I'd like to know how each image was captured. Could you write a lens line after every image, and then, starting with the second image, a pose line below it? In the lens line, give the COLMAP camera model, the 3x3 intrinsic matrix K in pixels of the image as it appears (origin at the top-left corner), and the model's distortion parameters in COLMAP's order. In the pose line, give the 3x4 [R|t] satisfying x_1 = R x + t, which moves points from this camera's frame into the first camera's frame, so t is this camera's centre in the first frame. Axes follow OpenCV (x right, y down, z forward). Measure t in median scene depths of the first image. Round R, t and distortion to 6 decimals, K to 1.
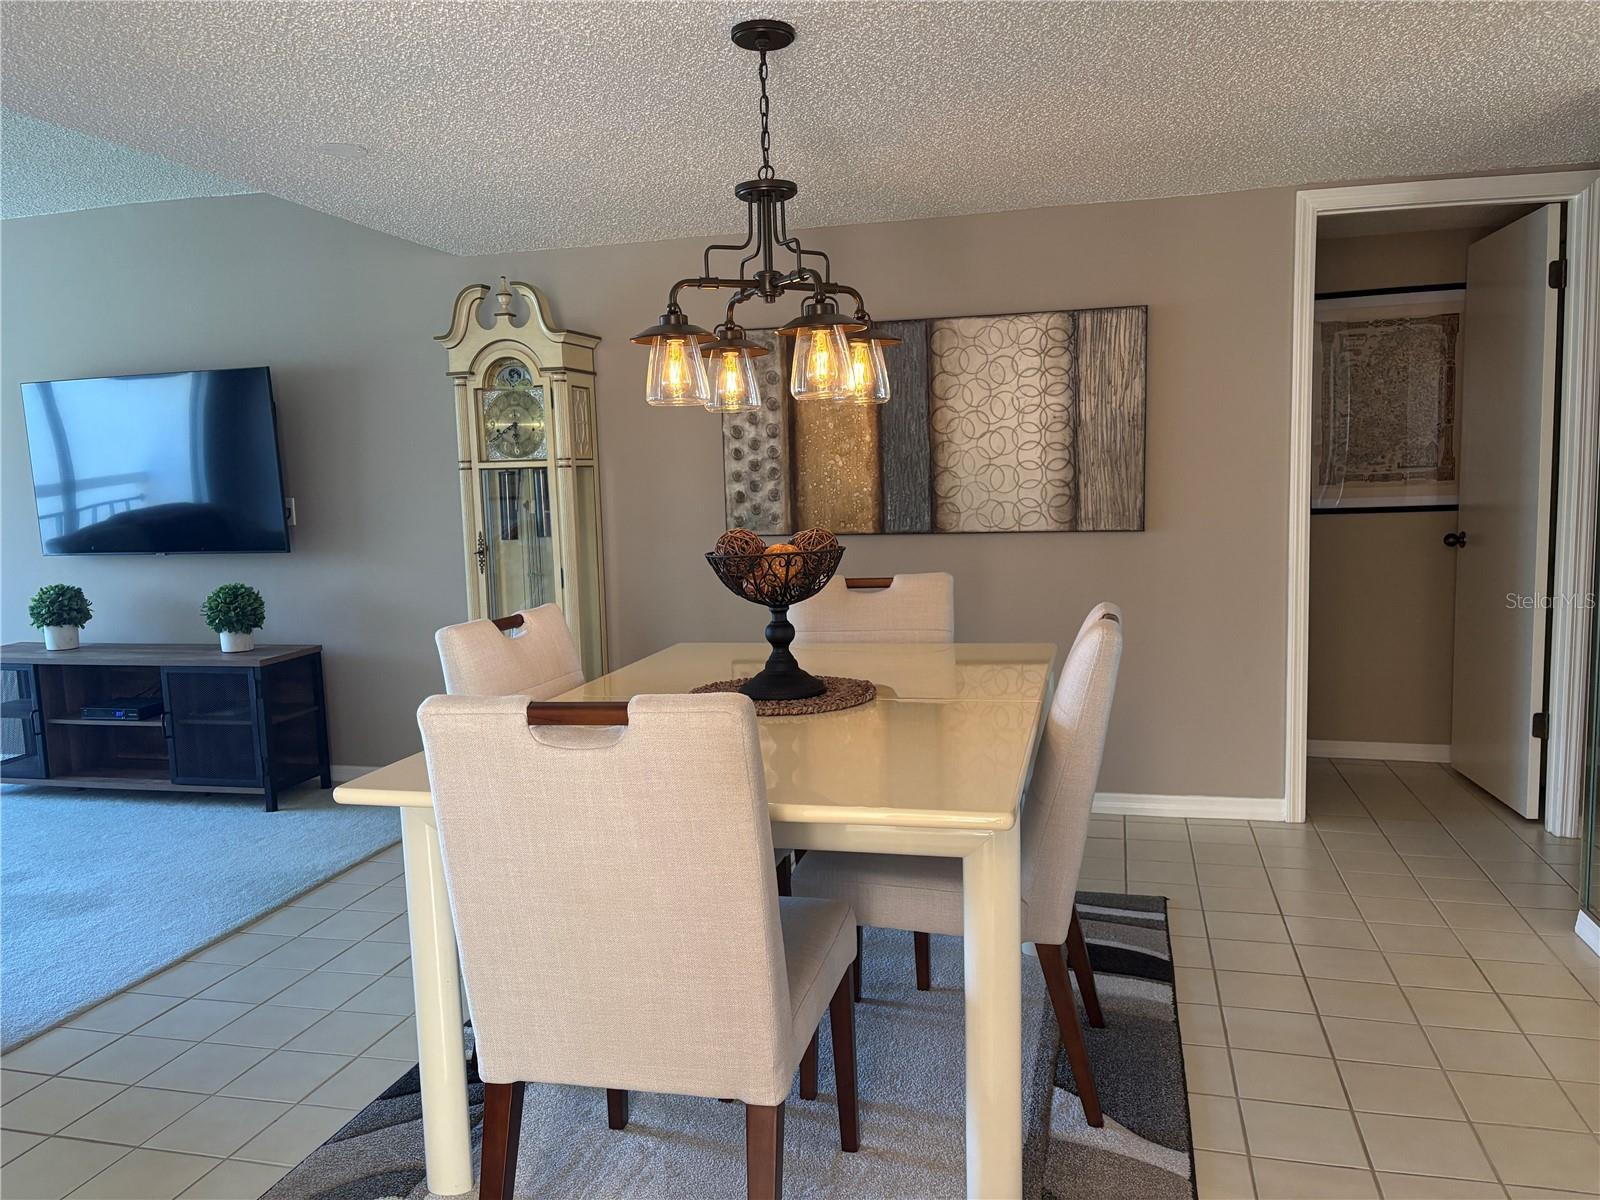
lens RADIAL K [[1207.4, 0, 791.8], [0, 1207.4, 619.1], [0, 0, 1]] dist [0.060224, -0.067285]
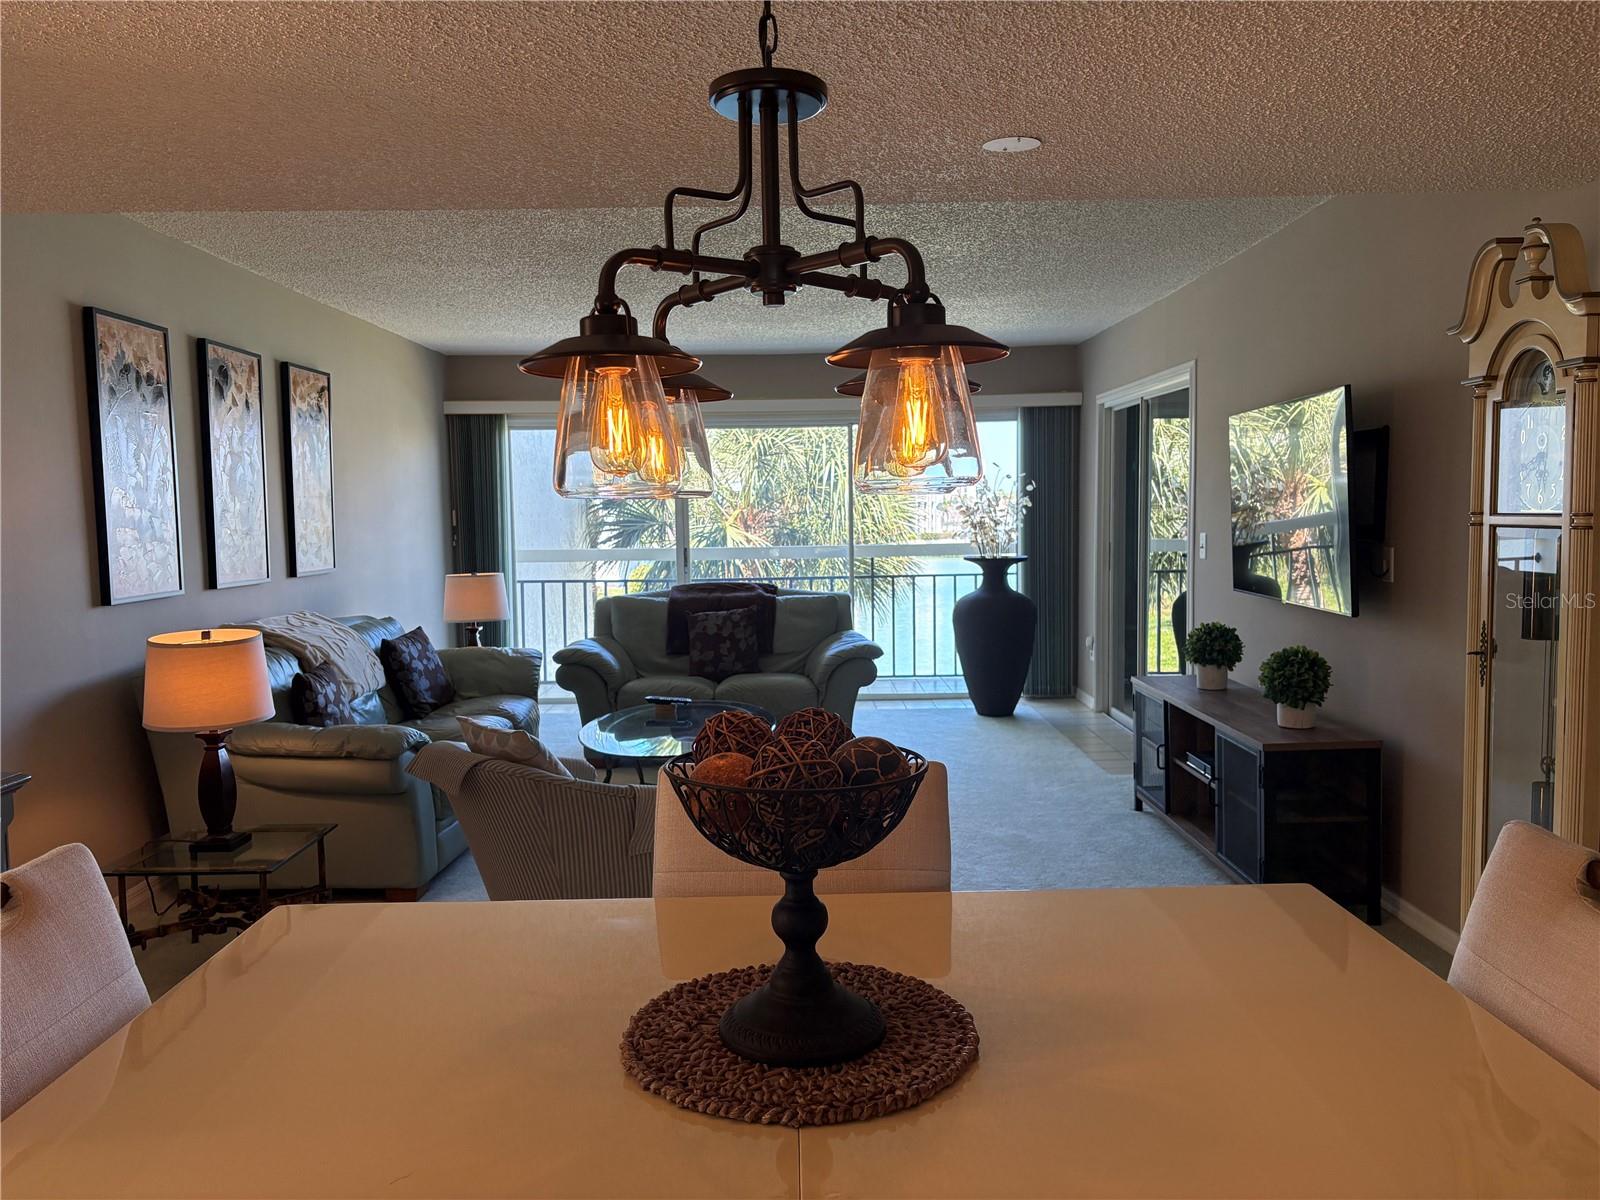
lens RADIAL K [[1207.4, 0, 798.2], [0, 1207.4, 603.5], [0, 0, 1]] dist [0.060224, -0.067285]
pose [[0.260033, 0.101602, -0.960239, 0.283379], [-0.106104, 0.991433, 0.076170, -0.095299], [0.959752, 0.082078, 0.268586, 0.489199]]
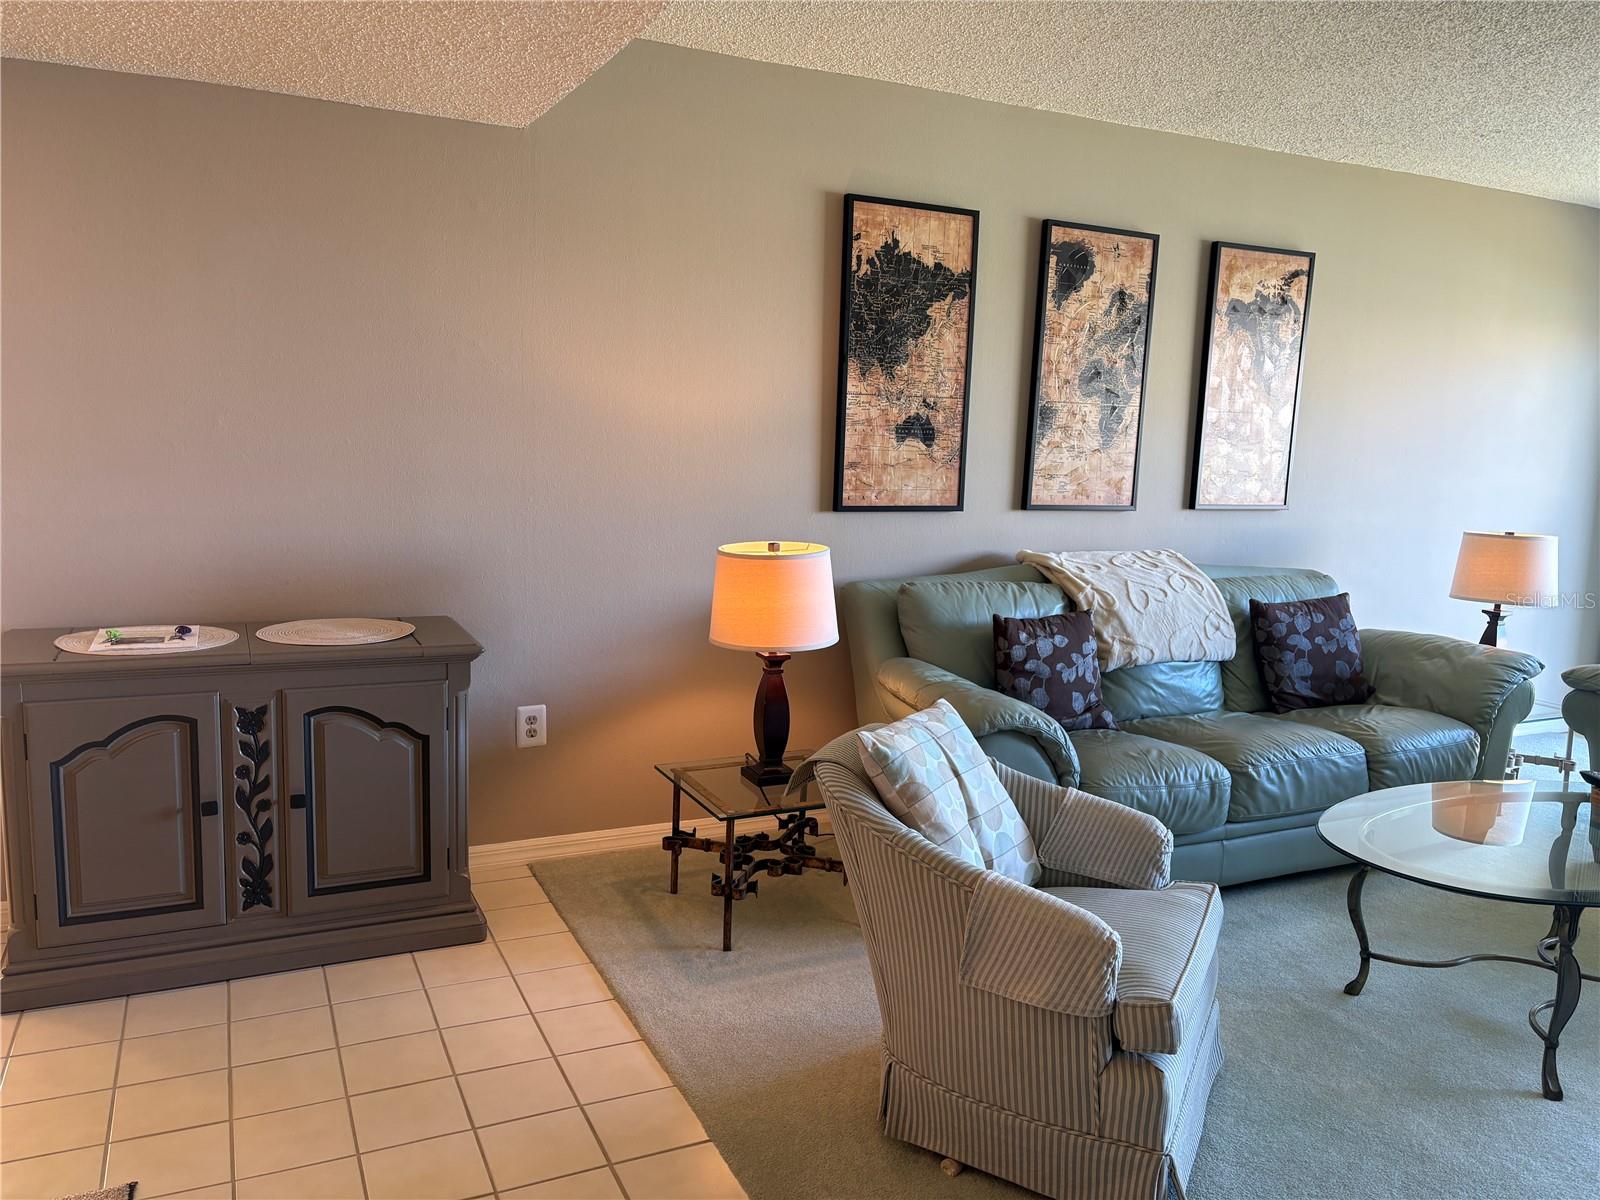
lens RADIAL K [[1207.4, 0, 796.6], [0, 1207.4, 603.6], [0, 0, 1]] dist [0.060224, -0.067285]
pose [[-0.756669, 0.094758, -0.646895, -0.148053], [-0.088702, 0.965414, 0.245170, -0.117570], [0.647753, 0.242893, -0.722093, 0.884316]]
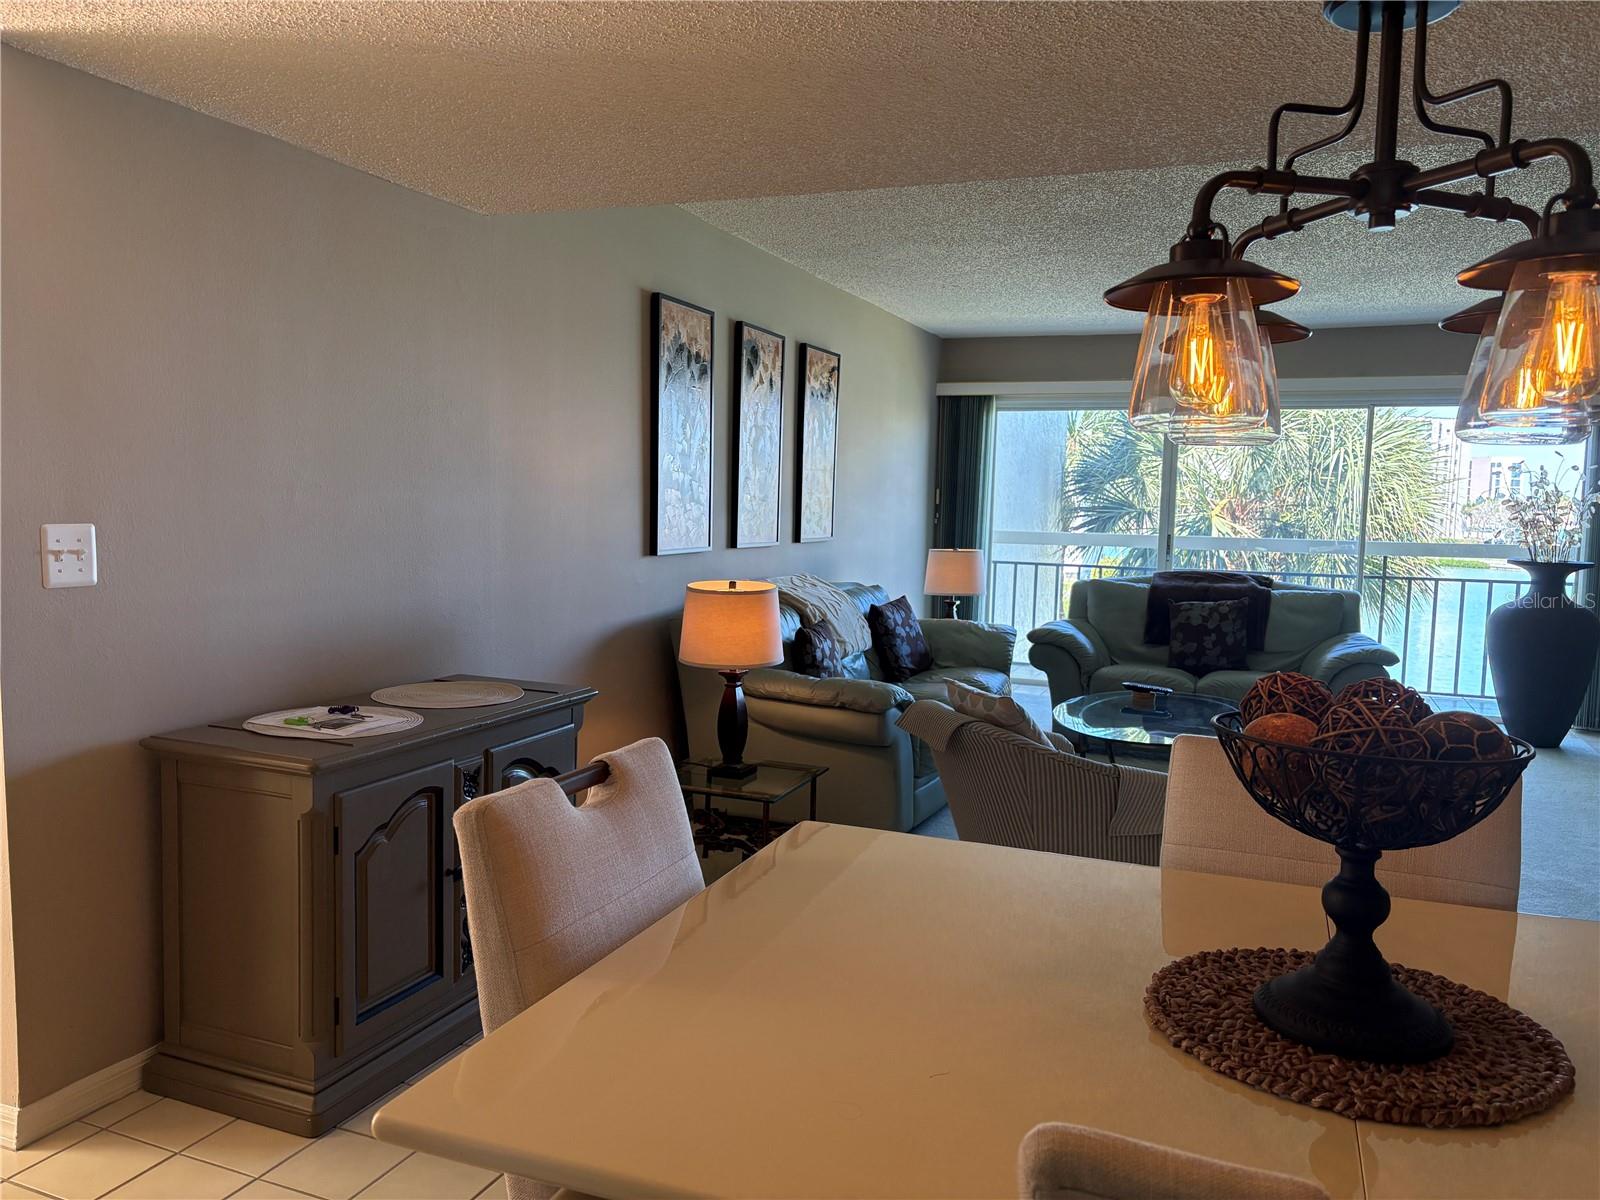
lens RADIAL K [[1207.4, 0, 792.9], [0, 1207.4, 605.7], [0, 0, 1]] dist [0.060224, -0.067285]
pose [[-0.120734, 0.117051, -0.985760, 0.284118], [-0.134718, 0.981905, 0.133093, -0.080296], [0.983501, 0.148869, -0.102780, 0.468560]]
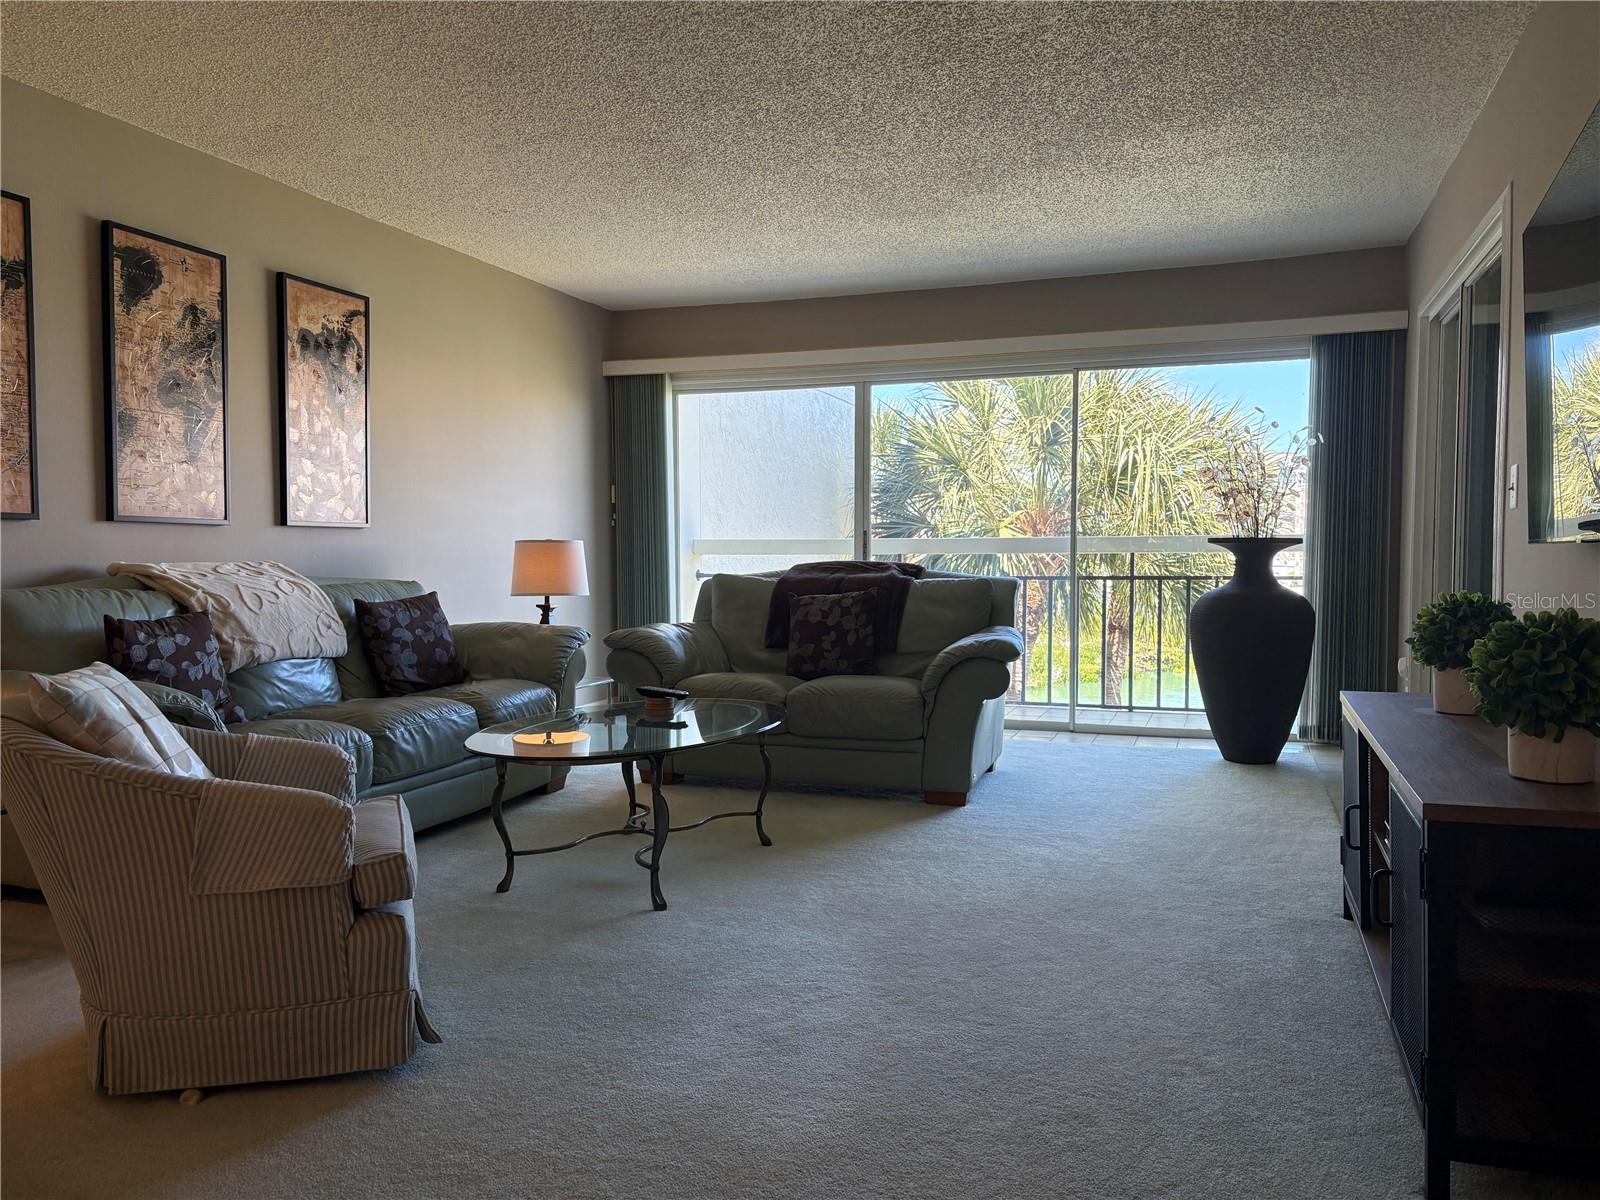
lens RADIAL K [[1207.4, 0, 794.9], [0, 1207.4, 605.4], [0, 0, 1]] dist [0.060224, -0.067285]
pose [[-0.087365, 0.071754, -0.993589, -0.044704], [-0.113990, 0.990131, 0.081527, -0.037929], [0.989633, 0.120382, -0.078323, 0.873396]]
